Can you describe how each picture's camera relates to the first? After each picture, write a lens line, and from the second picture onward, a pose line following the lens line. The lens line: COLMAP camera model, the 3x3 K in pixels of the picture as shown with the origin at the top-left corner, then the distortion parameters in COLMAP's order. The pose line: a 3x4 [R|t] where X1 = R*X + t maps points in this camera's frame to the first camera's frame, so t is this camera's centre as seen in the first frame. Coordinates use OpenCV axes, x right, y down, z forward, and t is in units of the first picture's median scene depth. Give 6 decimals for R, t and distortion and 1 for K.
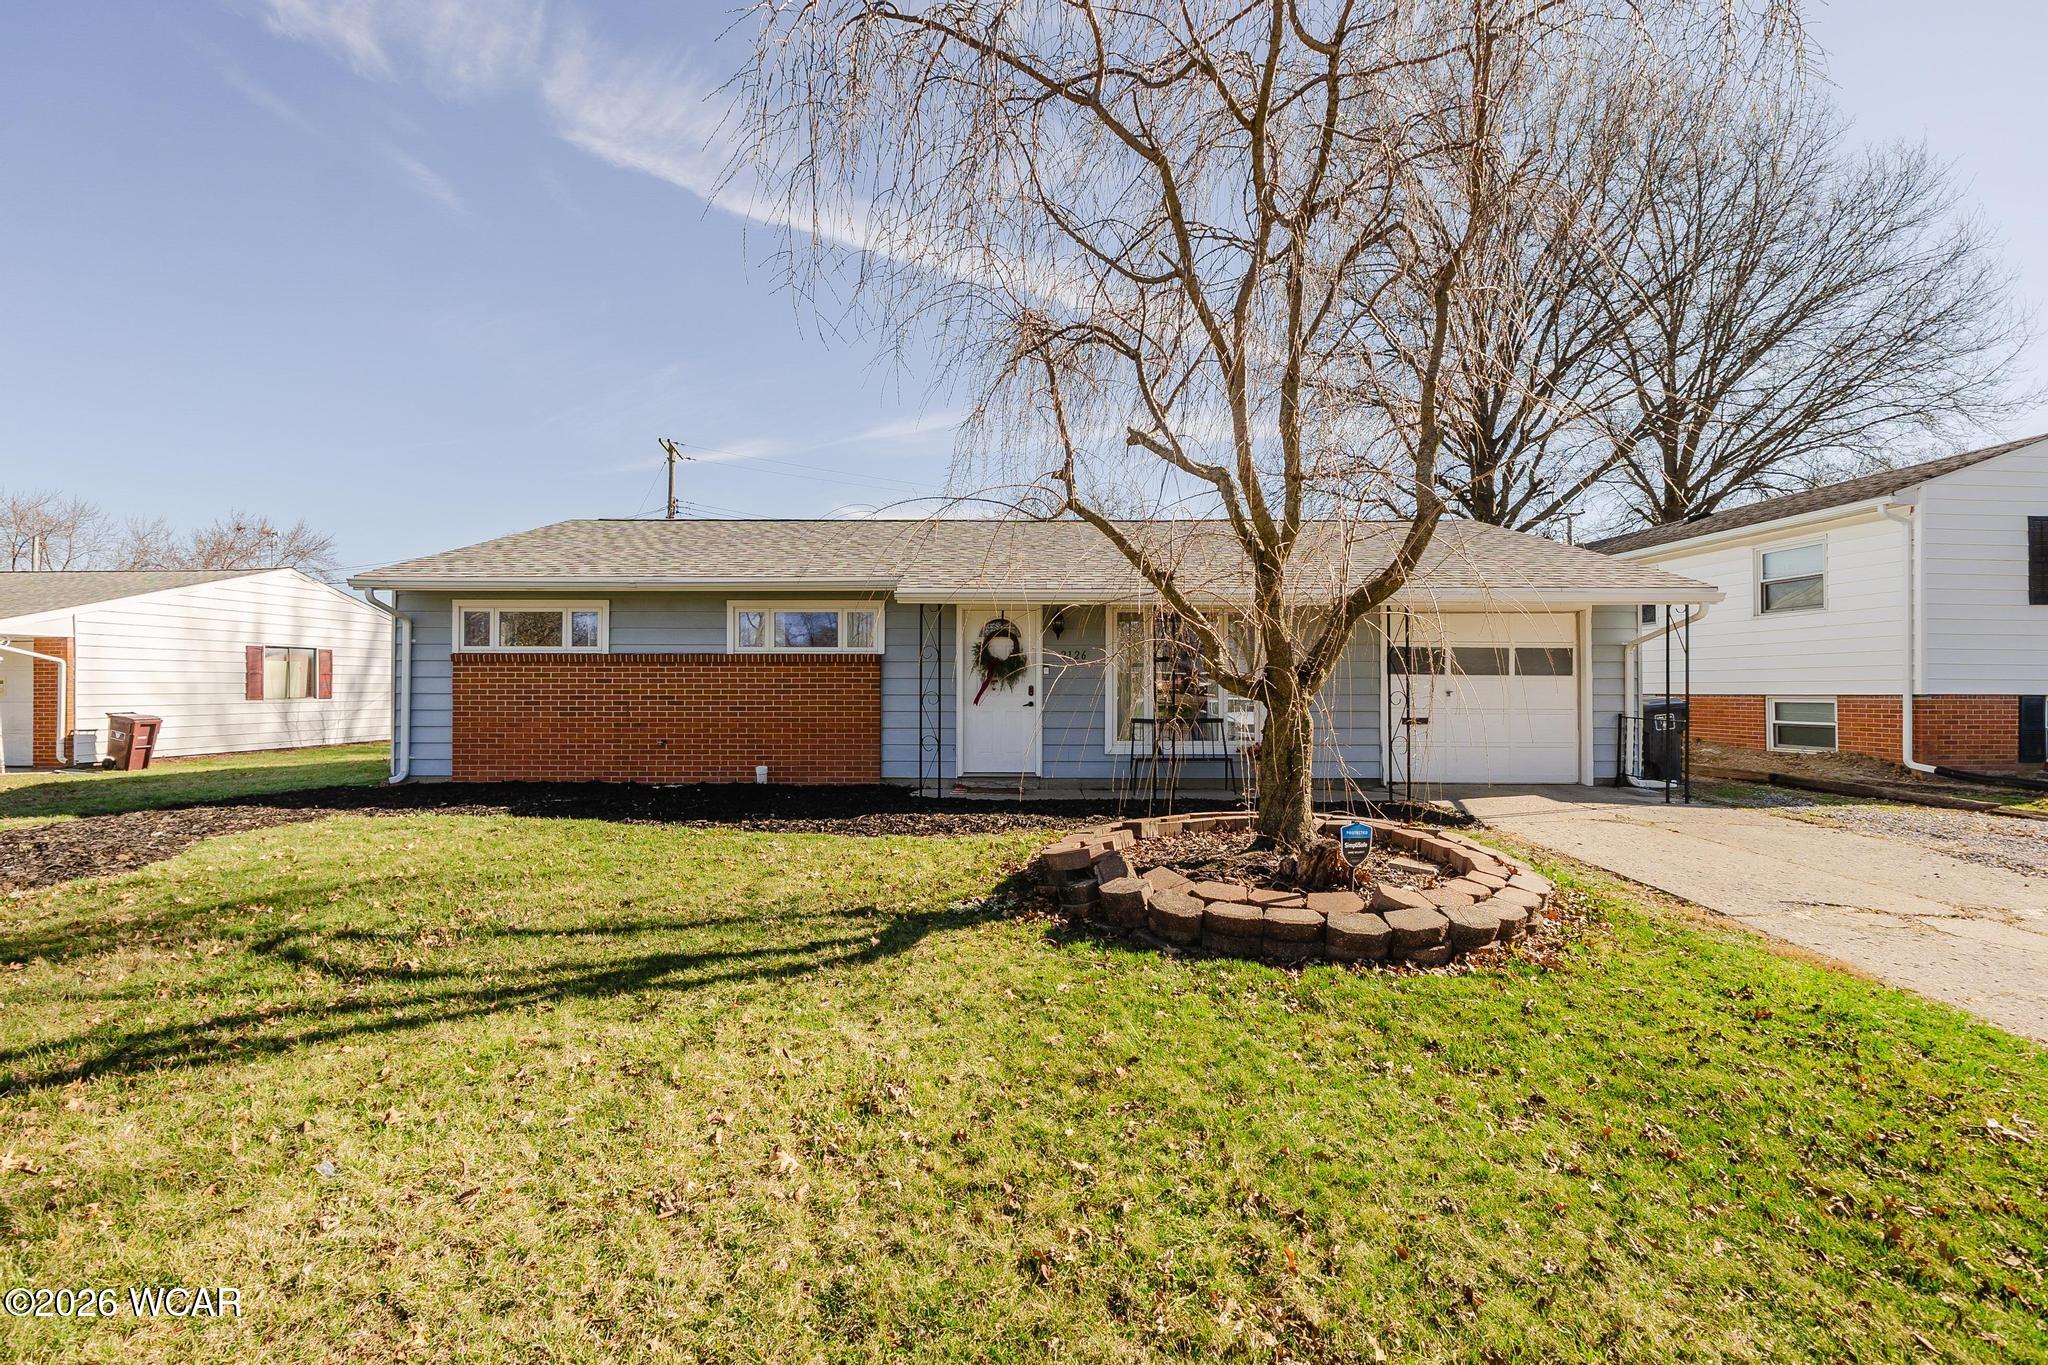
lens RADIAL K [[949.7, 0, 1024.0], [0, 949.7, 682.5], [0, 0, 1]] dist [0.021674, -0.000121]
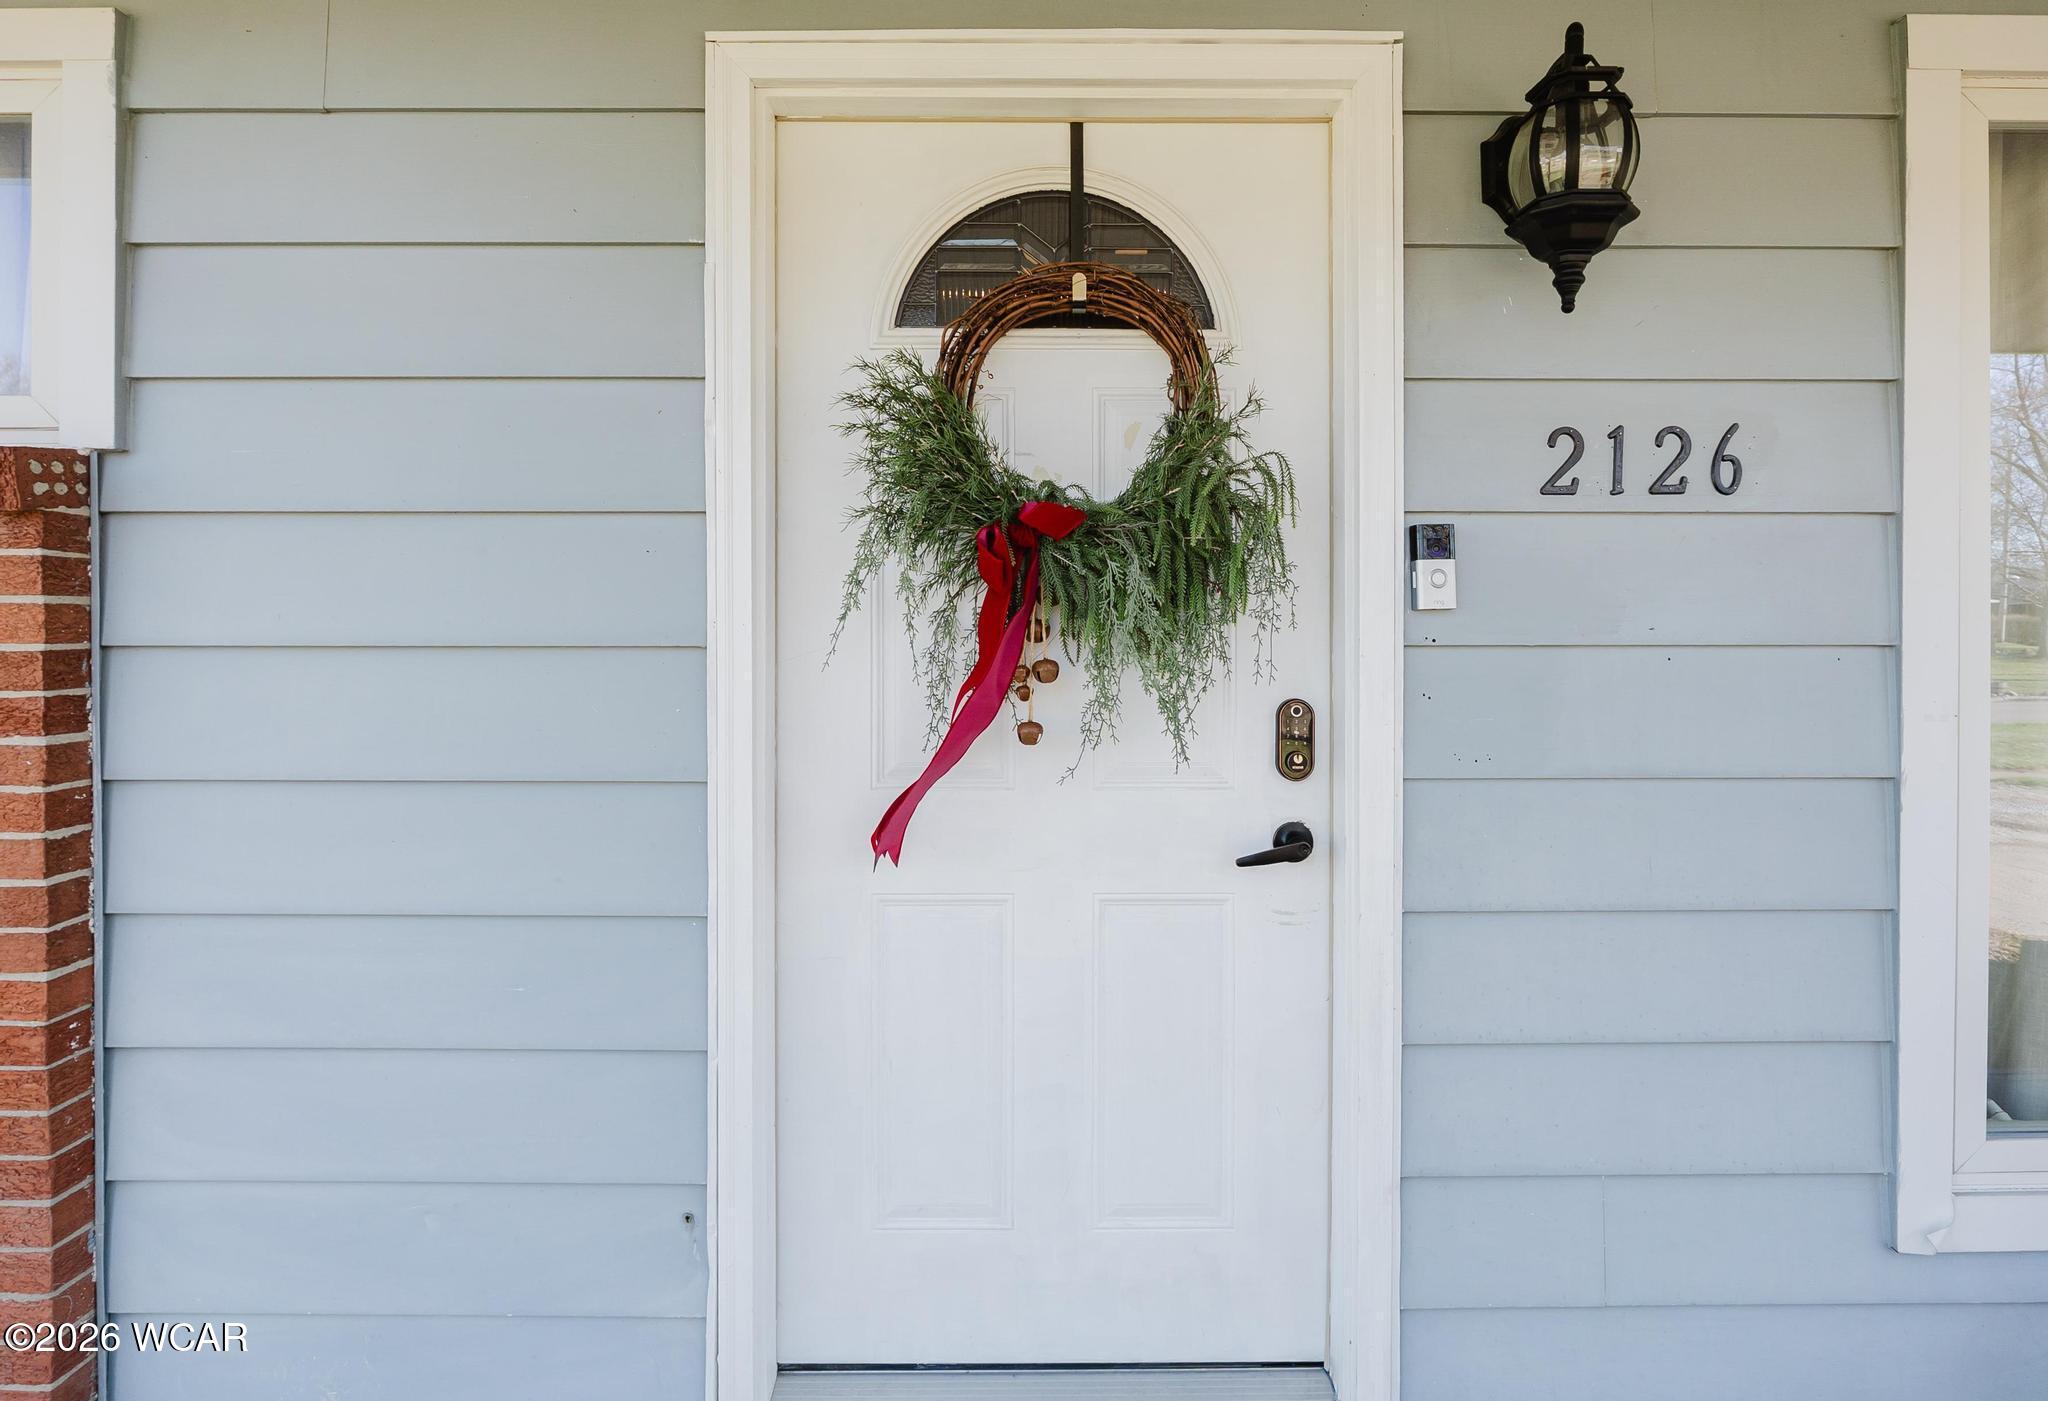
lens RADIAL K [[913.7, 0, 1024.0], [0, 913.7, 700.5], [0, 0, 1]] dist [0.000269, -0.000069]
pose [[0.999885, 0.000482, 0.015151, -0.032204], [-0.000612, 0.999963, 0.008632, 0.001987], [-0.015146, -0.008640, 0.999848, 0.864999]]
